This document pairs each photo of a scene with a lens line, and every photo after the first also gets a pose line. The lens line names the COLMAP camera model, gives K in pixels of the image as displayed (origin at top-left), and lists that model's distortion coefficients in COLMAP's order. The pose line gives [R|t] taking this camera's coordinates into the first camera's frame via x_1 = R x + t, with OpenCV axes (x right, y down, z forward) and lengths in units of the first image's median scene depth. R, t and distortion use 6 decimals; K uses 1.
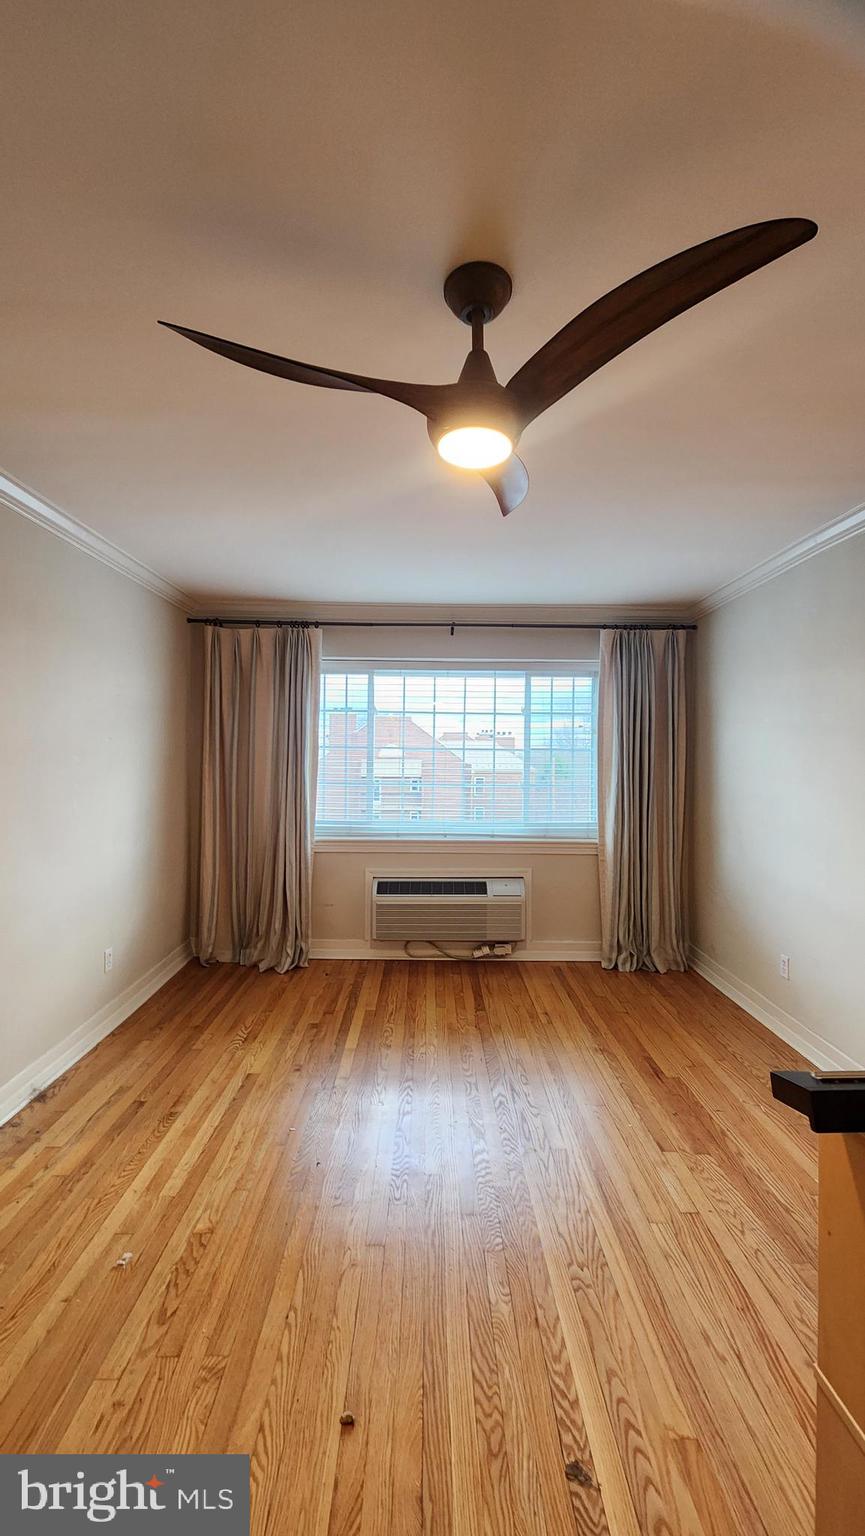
lens RADIAL K [[622.8, 0, 432.5], [0, 622.8, 768.0], [0, 0, 1]] dist [0.002854, -0.000325]
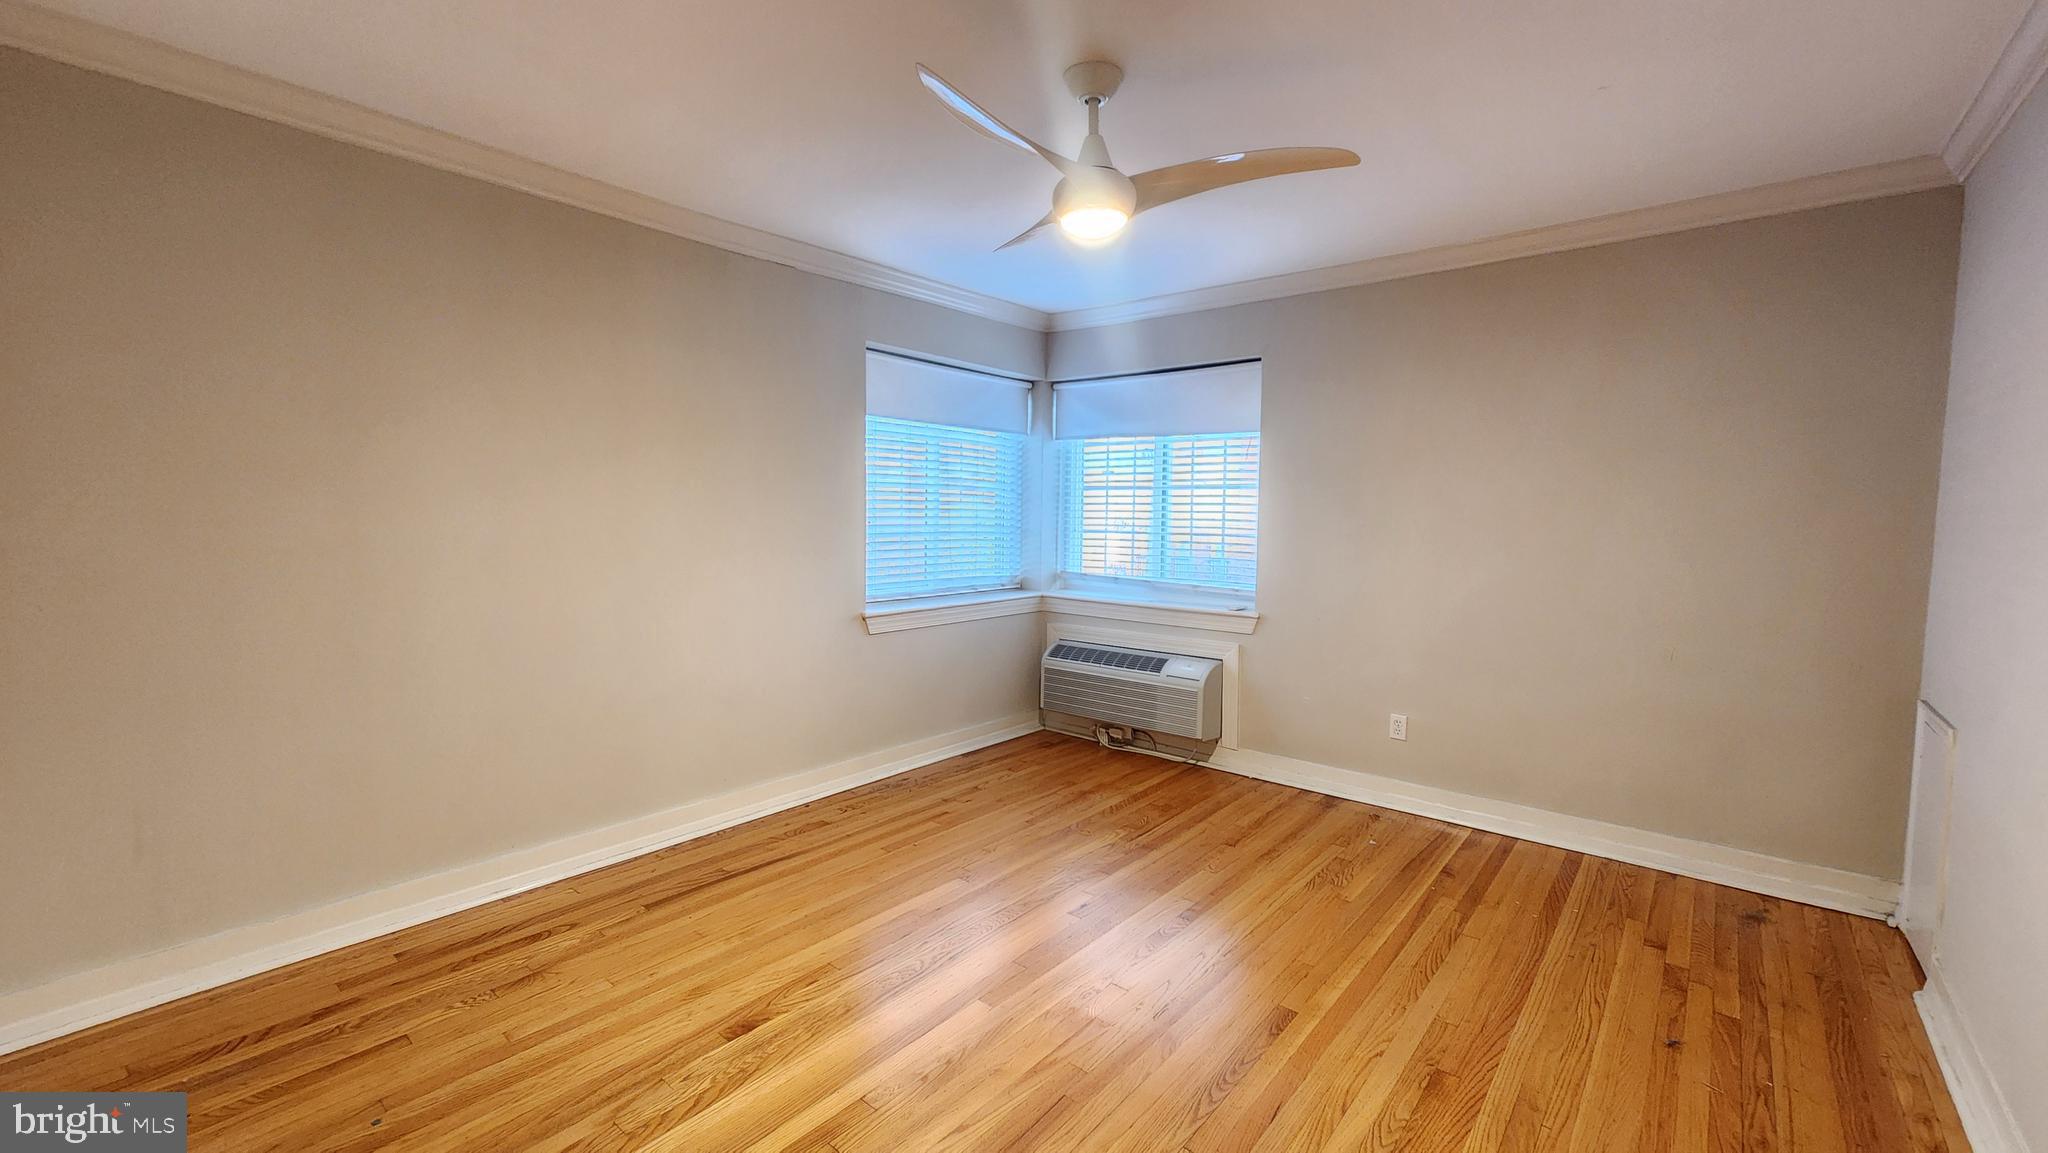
lens RADIAL K [[830.4, 0, 1017.7], [0, 830.4, 578.8], [0, 0, 1]] dist [0.002854, -0.000325]
pose [[0.760169, 0.052028, -0.647639, 0.623836], [-0.015807, 0.997975, 0.061619, 0.020295], [0.649533, -0.036603, 0.759452, 0.084411]]
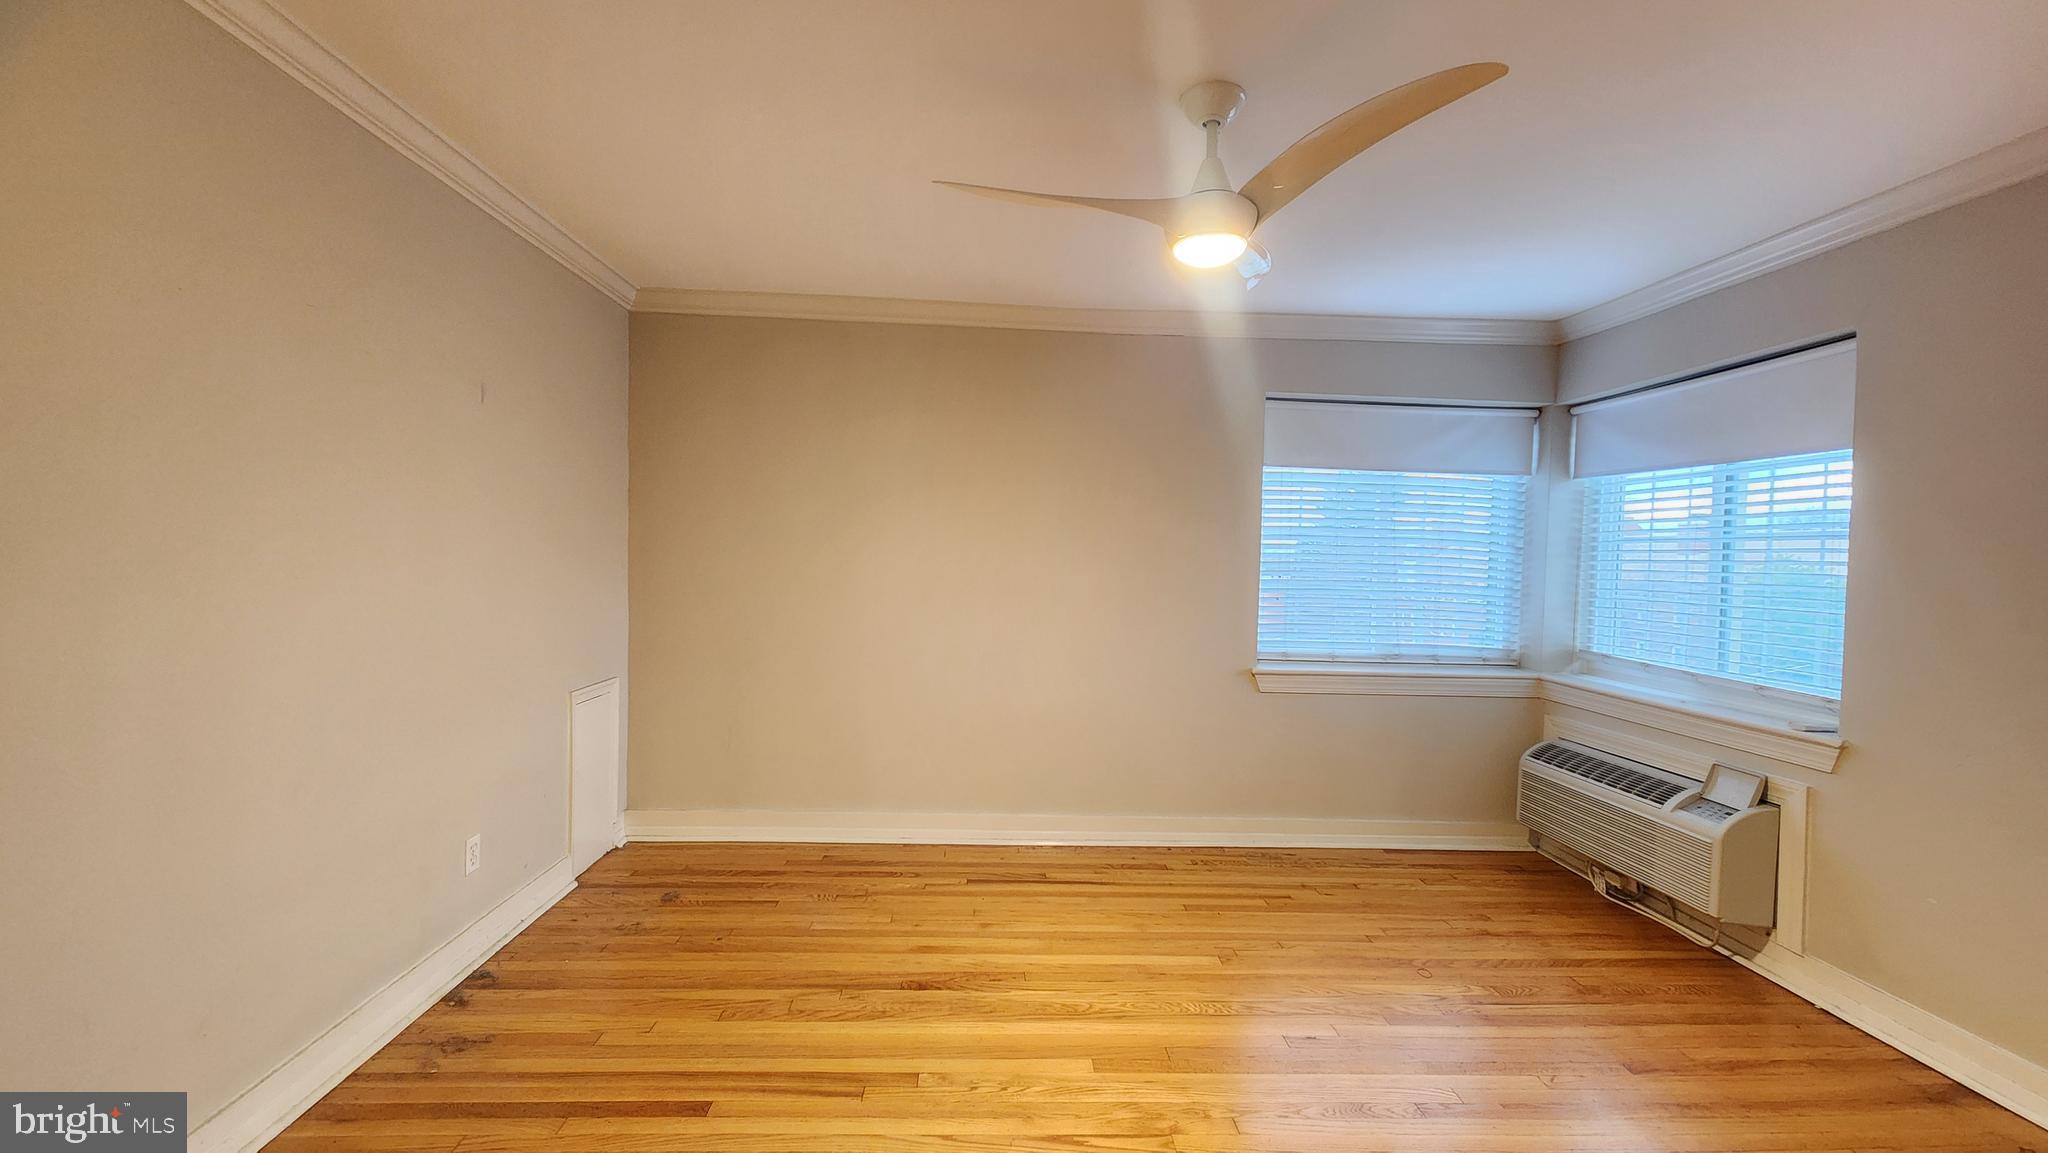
lens RADIAL K [[830.4, 0, 1017.7], [0, 830.4, 578.8], [0, 0, 1]] dist [0.002854, -0.000325]
pose [[0.035540, 0.019398, -0.999180, 0.790396], [-0.045105, 0.998824, 0.017786, 0.016108], [0.998350, 0.044436, 0.036373, 0.395272]]
